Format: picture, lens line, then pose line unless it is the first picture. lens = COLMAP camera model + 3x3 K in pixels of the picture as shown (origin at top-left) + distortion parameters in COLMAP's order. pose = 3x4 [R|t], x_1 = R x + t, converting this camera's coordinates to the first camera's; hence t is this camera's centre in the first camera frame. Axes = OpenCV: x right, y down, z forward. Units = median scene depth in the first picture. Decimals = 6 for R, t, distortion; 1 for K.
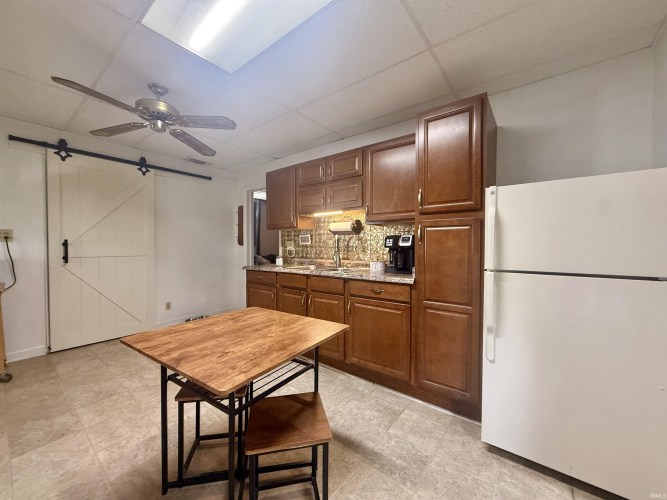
lens RADIAL K [[266.3, 0, 330.7], [0, 266.3, 249.5], [0, 0, 1]] dist [-0.003336, 0.000792]
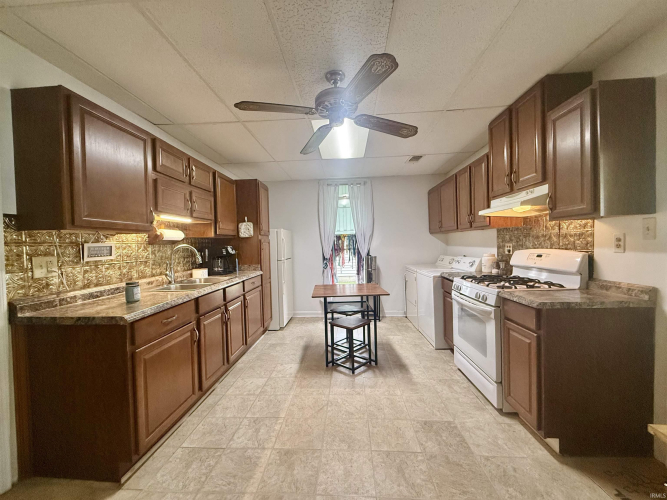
lens RADIAL K [[266.3, 0, 334.0], [0, 266.3, 250.6], [0, 0, 1]] dist [-0.003336, 0.000792]
pose [[-0.575815, -0.007598, 0.817545, -0.986192], [0.037736, 0.998644, 0.035859, -0.049259], [-0.816709, 0.051499, -0.574747, 1.115233]]
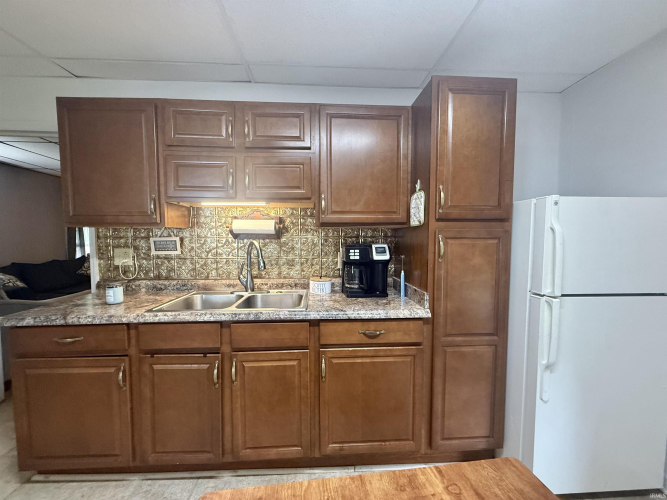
lens RADIAL K [[266.3, 0, 331.2], [0, 266.3, 250.2], [0, 0, 1]] dist [-0.003336, 0.000792]
pose [[0.749770, -0.034741, 0.660786, -0.245901], [0.010166, 0.999108, 0.040994, -0.057170], [-0.661621, -0.024019, 0.749454, 0.440496]]
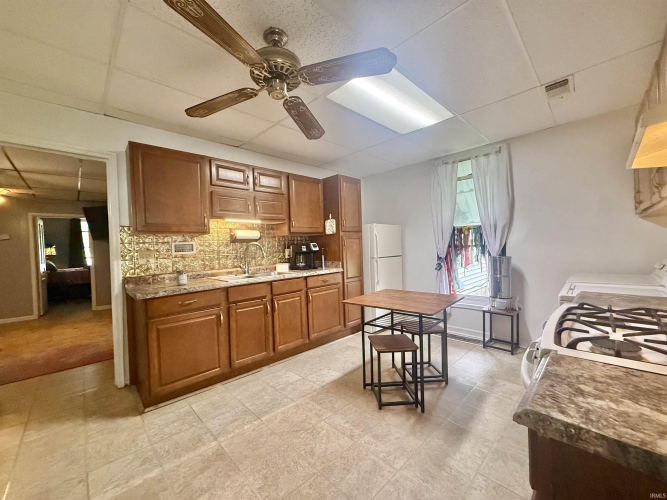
lens RADIAL K [[266.3, 0, 332.1], [0, 266.3, 250.6], [0, 0, 1]] dist [-0.003336, 0.000792]
pose [[0.132277, -0.022921, 0.990948, -0.978401], [0.049877, 0.998620, 0.016441, -0.025841], [-0.989957, 0.047251, 0.133238, 0.568824]]
